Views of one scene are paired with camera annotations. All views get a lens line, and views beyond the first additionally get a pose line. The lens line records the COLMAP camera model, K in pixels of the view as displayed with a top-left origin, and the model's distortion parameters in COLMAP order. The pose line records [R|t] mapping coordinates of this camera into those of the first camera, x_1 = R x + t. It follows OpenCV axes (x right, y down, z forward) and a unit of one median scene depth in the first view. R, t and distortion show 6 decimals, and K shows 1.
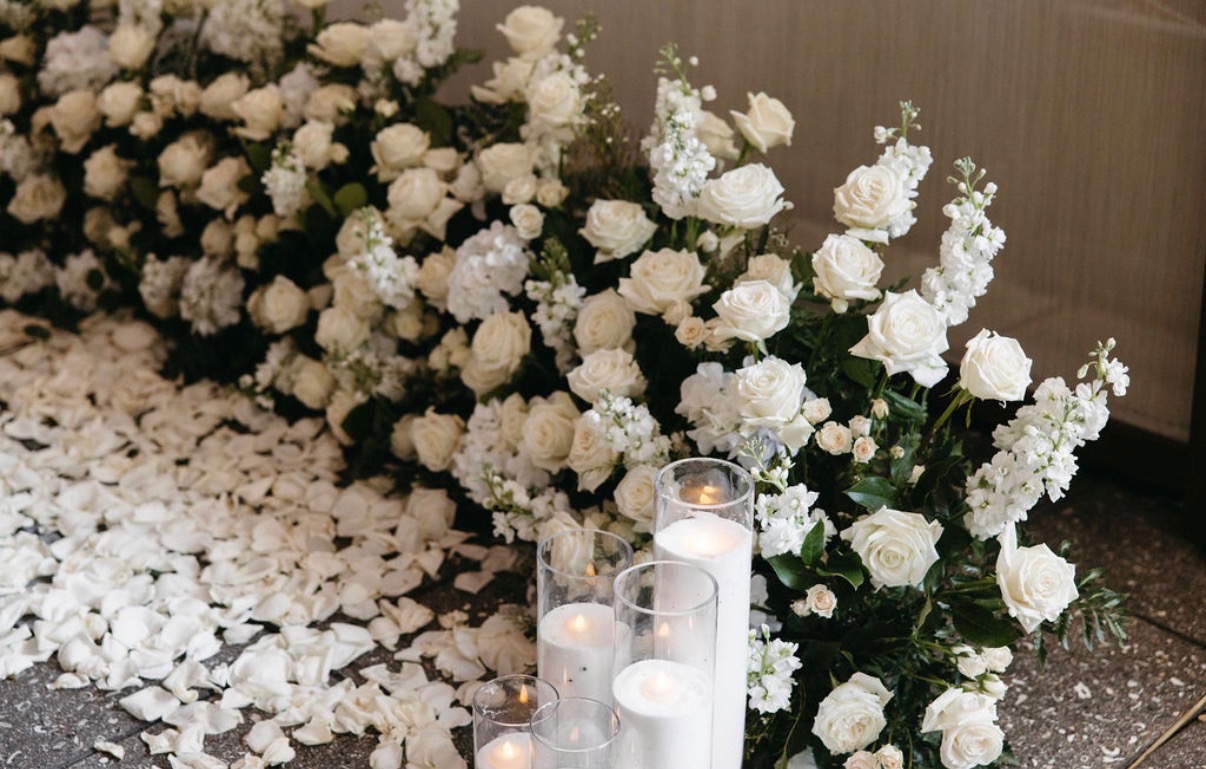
lens RADIAL K [[2030.4, 0, 606.6], [0, 2030.4, 377.3], [0, 0, 1]] dist [-0.011679, 0.000000]
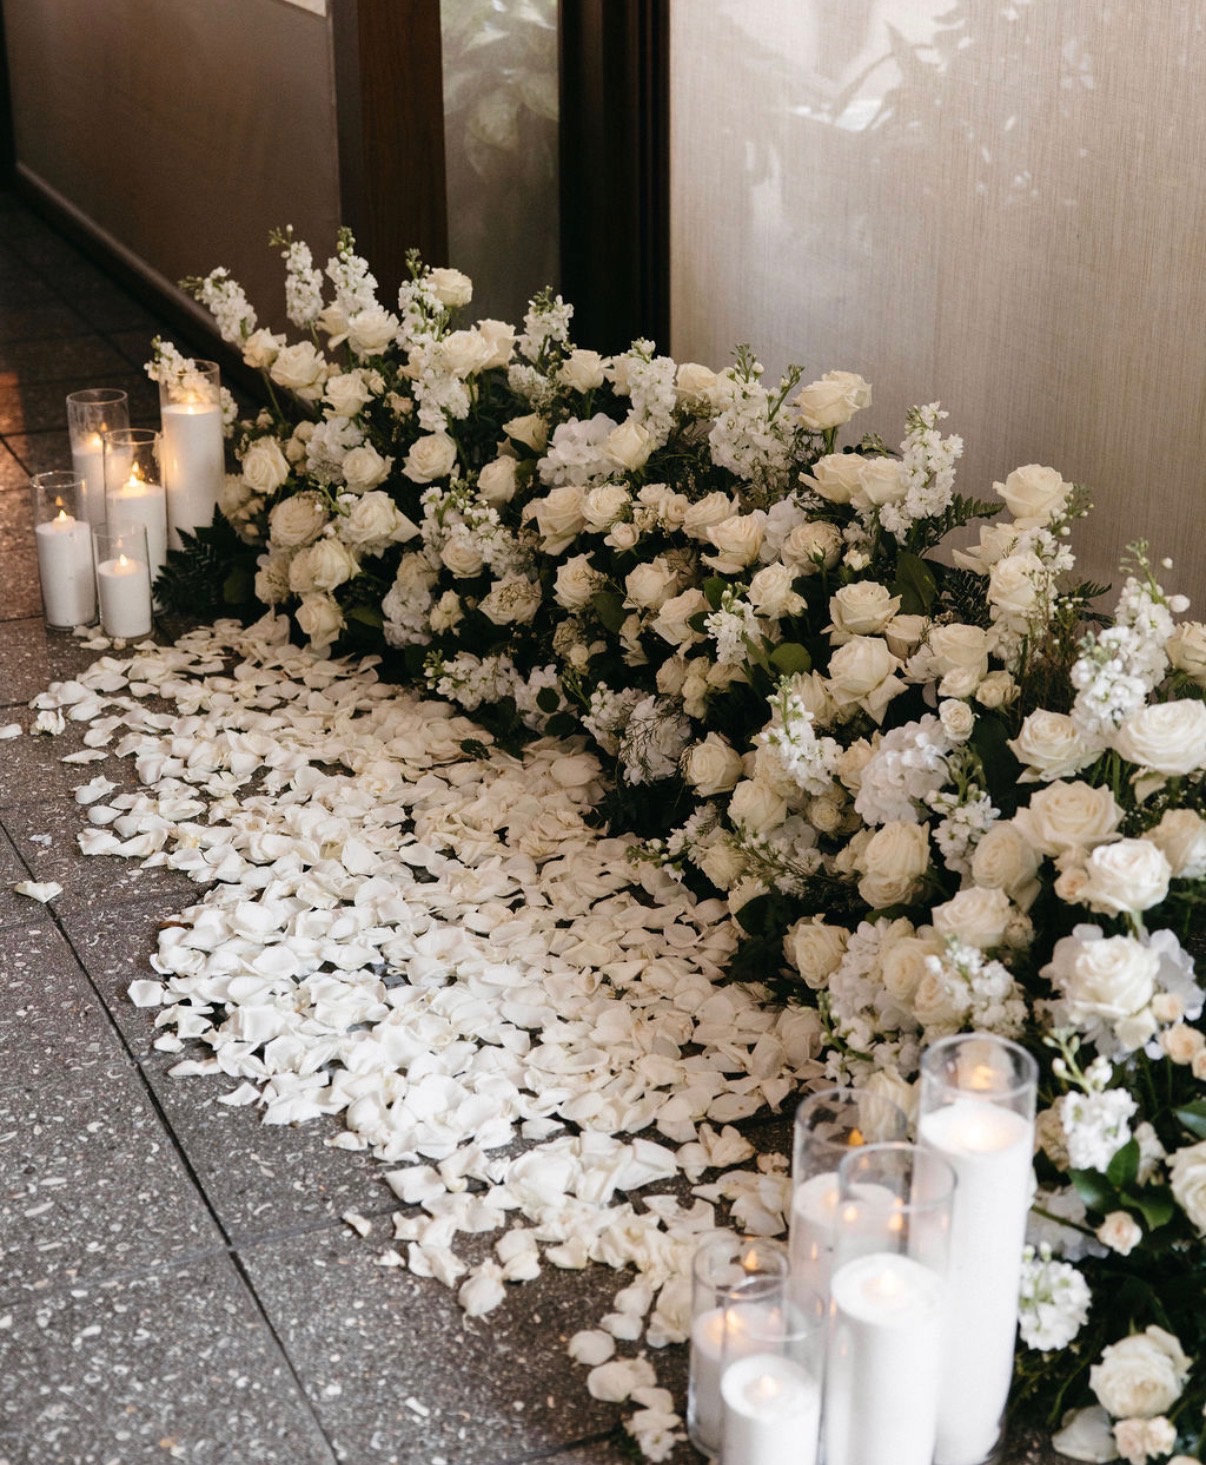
lens RADIAL K [[2604.8, 0, 599.8], [0, 2604.8, 720.9], [0, 0, 1]] dist [-0.015503, 0.000000]
pose [[0.930471, 0.153482, -0.332667, 0.190093], [-0.164262, 0.986407, -0.004345, -0.048314], [0.327478, 0.058687, 0.943034, -0.083388]]
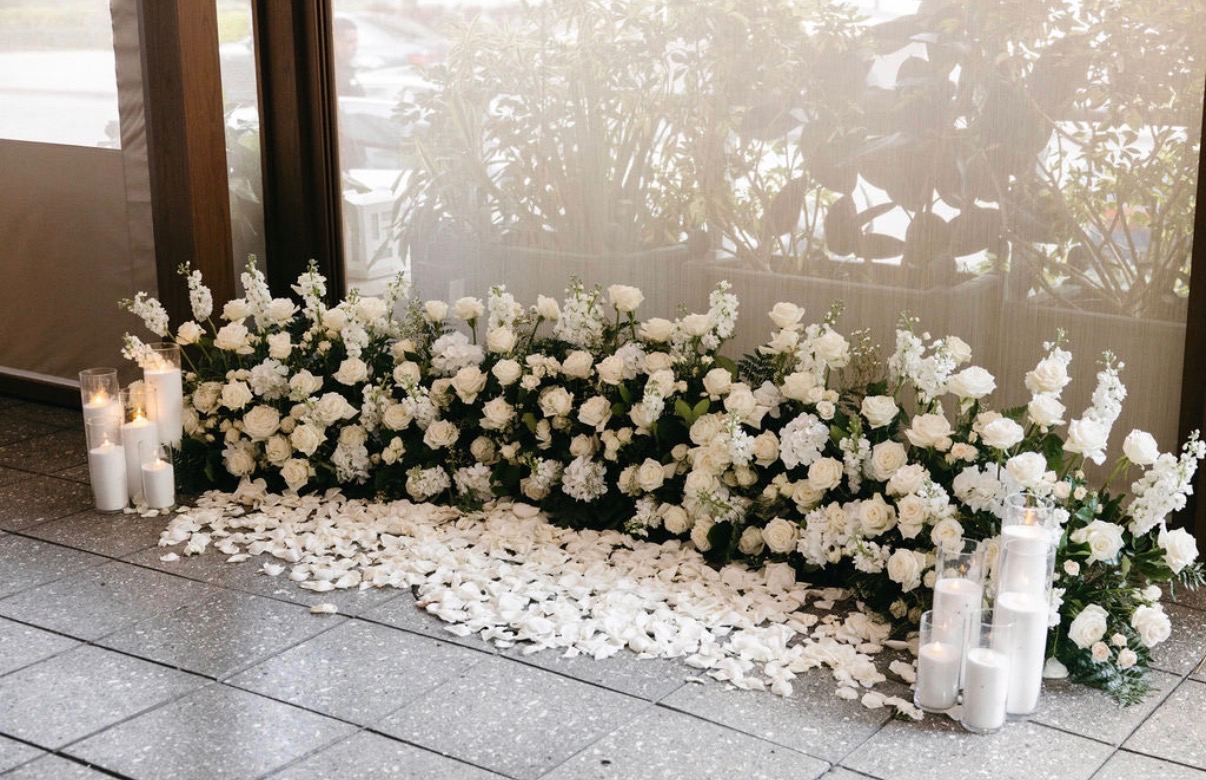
lens RADIAL K [[1733.0, 0, 603.5], [0, 1733.0, 397.8], [0, 0, 1]] dist [0.005023, 0.000000]
pose [[0.983661, -0.027735, 0.177884, -0.524042], [0.059836, 0.982259, -0.177727, 0.180708], [-0.169799, 0.185467, 0.967869, -0.483115]]
